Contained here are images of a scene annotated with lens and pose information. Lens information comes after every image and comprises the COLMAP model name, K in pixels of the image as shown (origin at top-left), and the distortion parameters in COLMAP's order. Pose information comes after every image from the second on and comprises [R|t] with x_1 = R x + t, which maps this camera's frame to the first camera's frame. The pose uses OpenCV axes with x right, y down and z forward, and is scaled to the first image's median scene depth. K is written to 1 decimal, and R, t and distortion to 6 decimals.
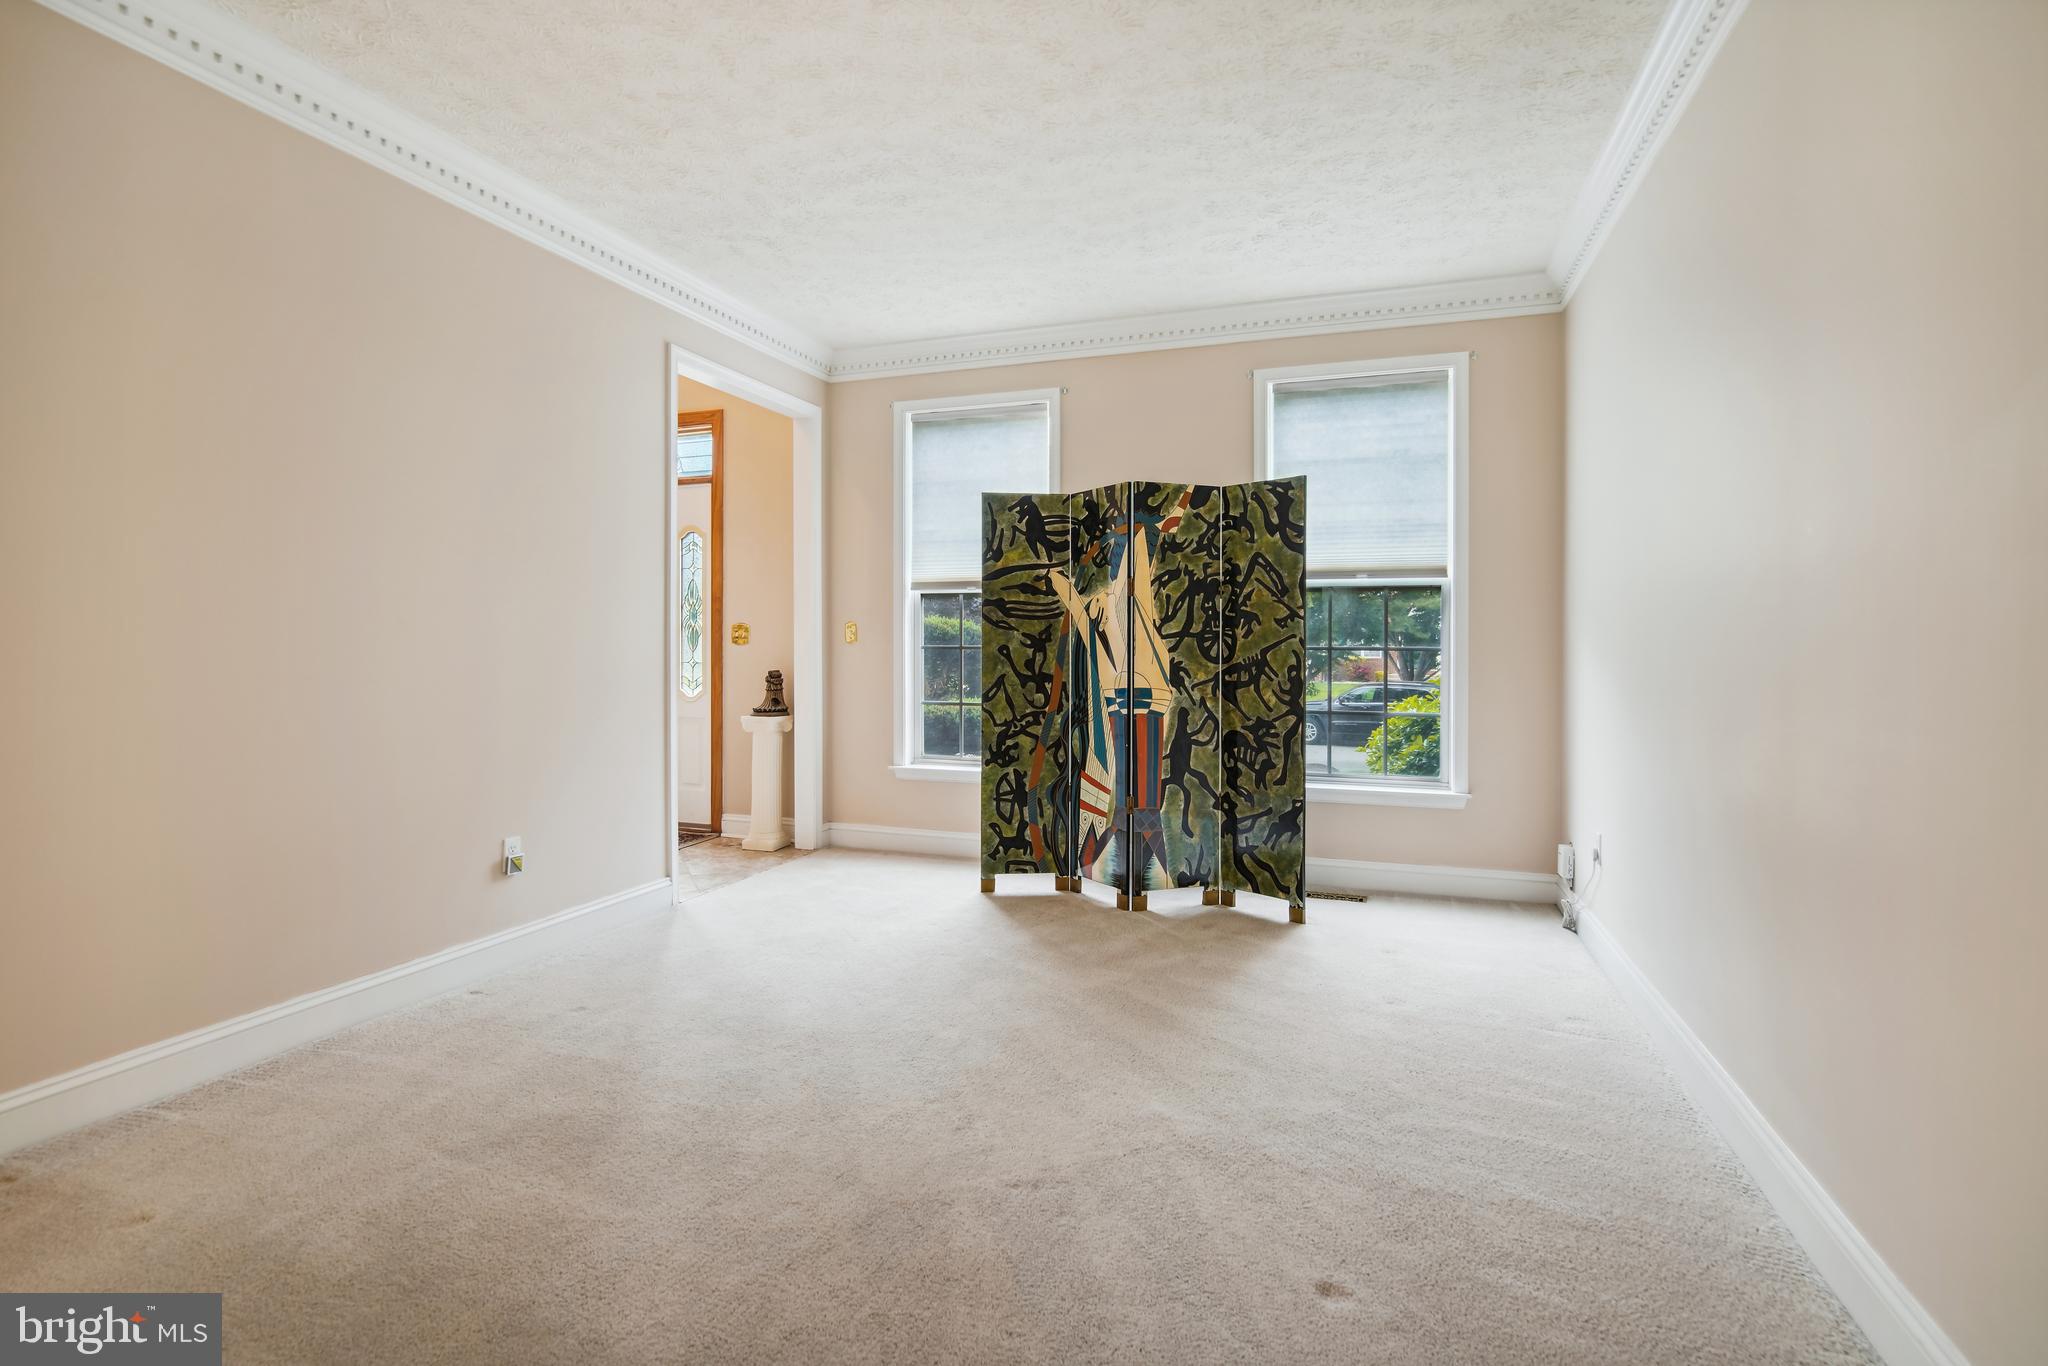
lens RADIAL K [[1051.3, 0, 1024.0], [0, 1051.3, 681.0], [0, 0, 1]] dist [-0.002115, -0.000267]
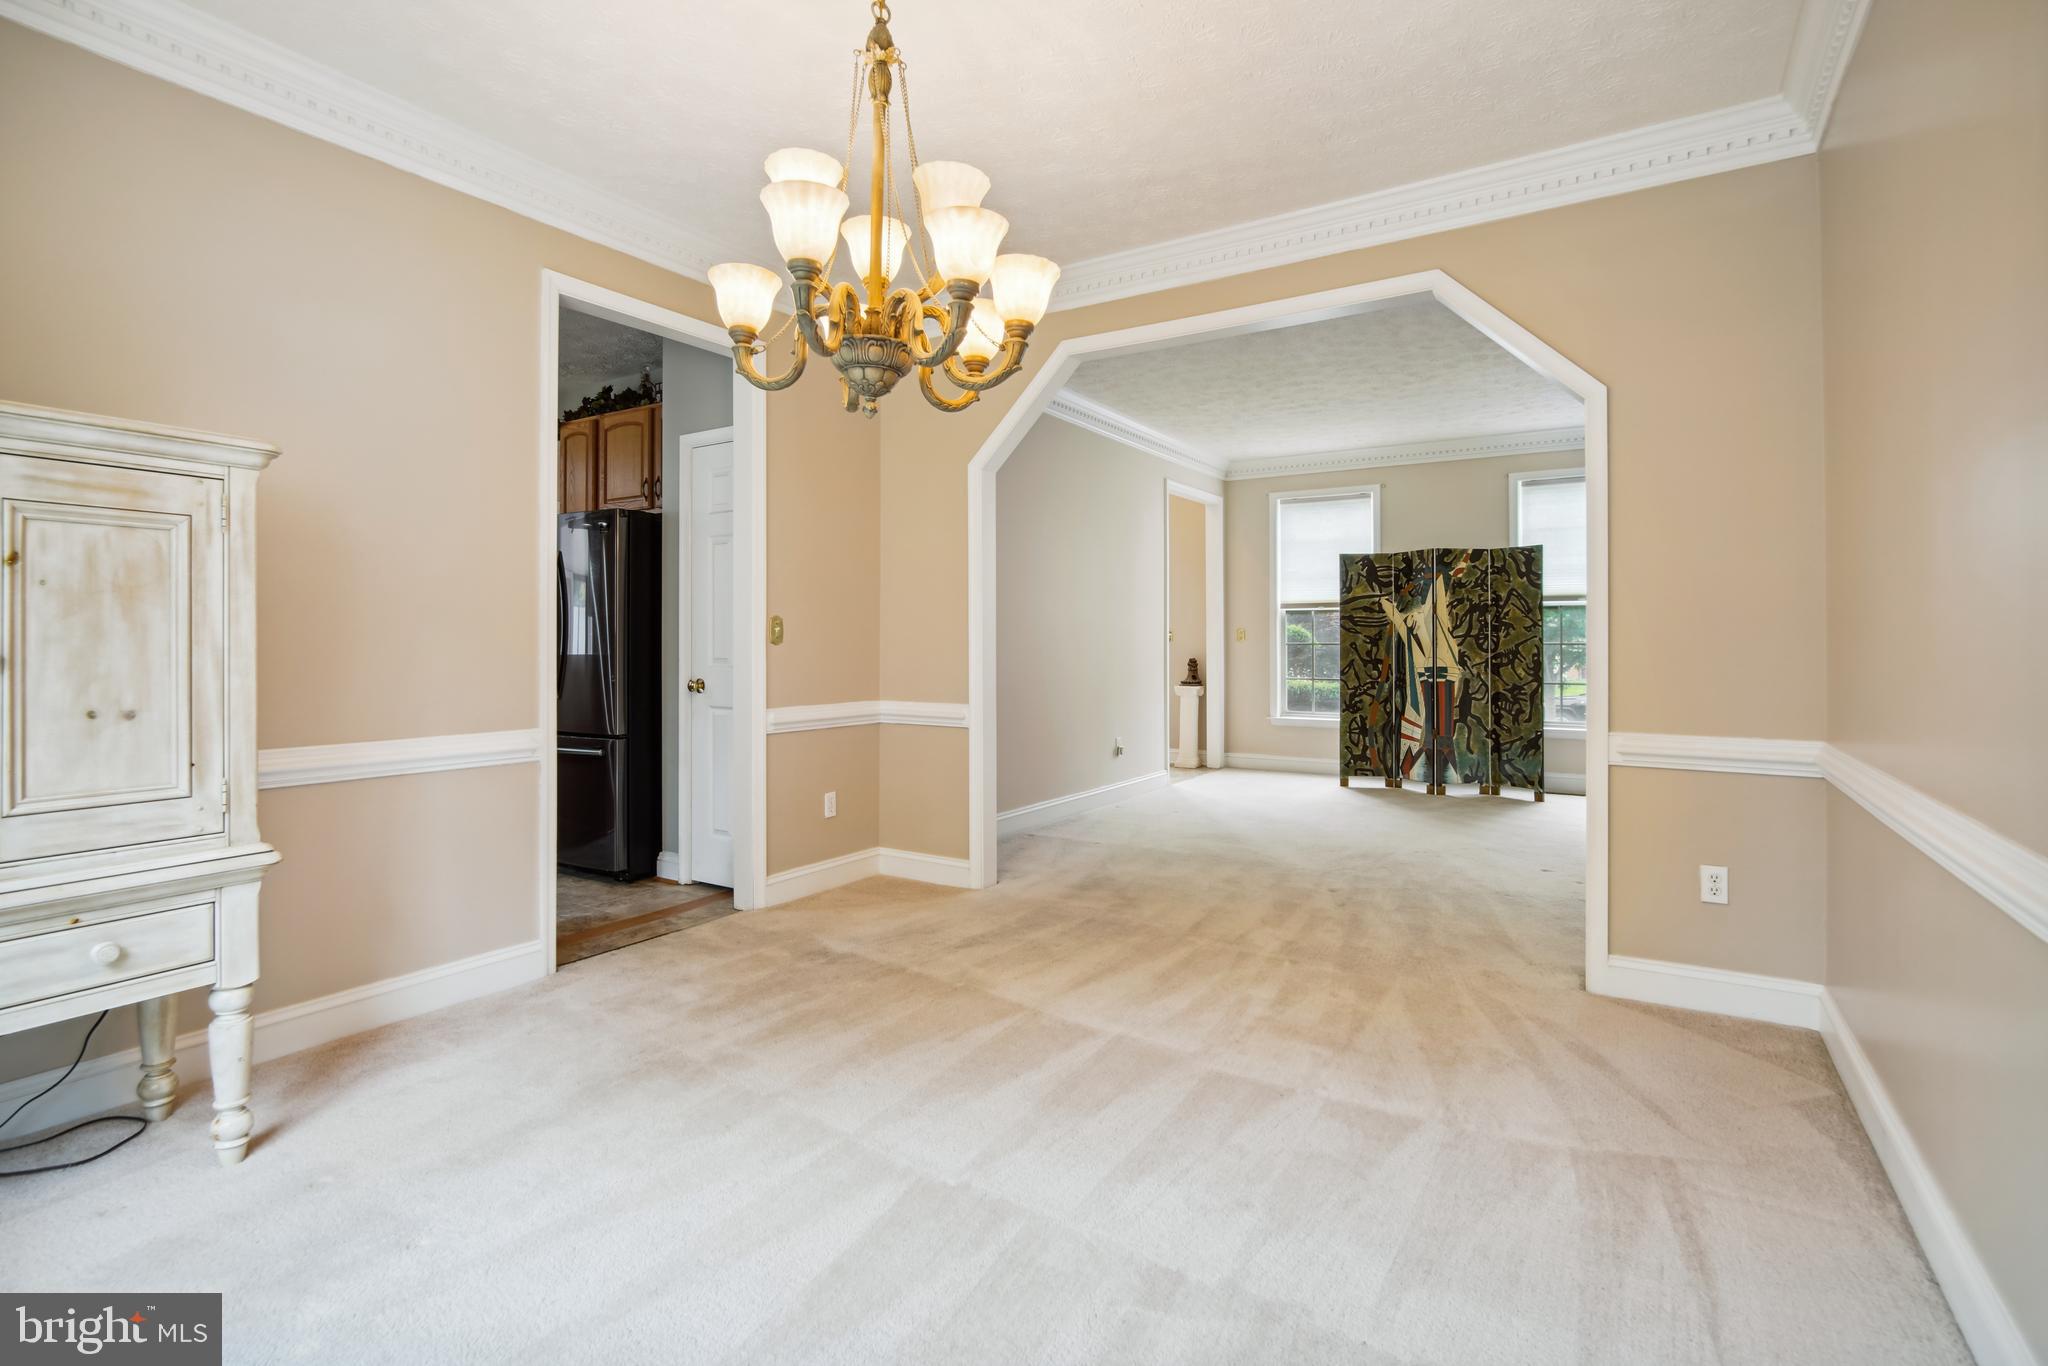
lens RADIAL K [[1051.3, 0, 1016.9], [0, 1051.3, 646.8], [0, 0, 1]] dist [-0.002115, -0.000267]
pose [[0.976453, -0.000625, -0.215731, -0.188868], [-0.006111, 0.999514, -0.030558, 0.029511], [0.215645, 0.031157, 0.975975, -0.806807]]
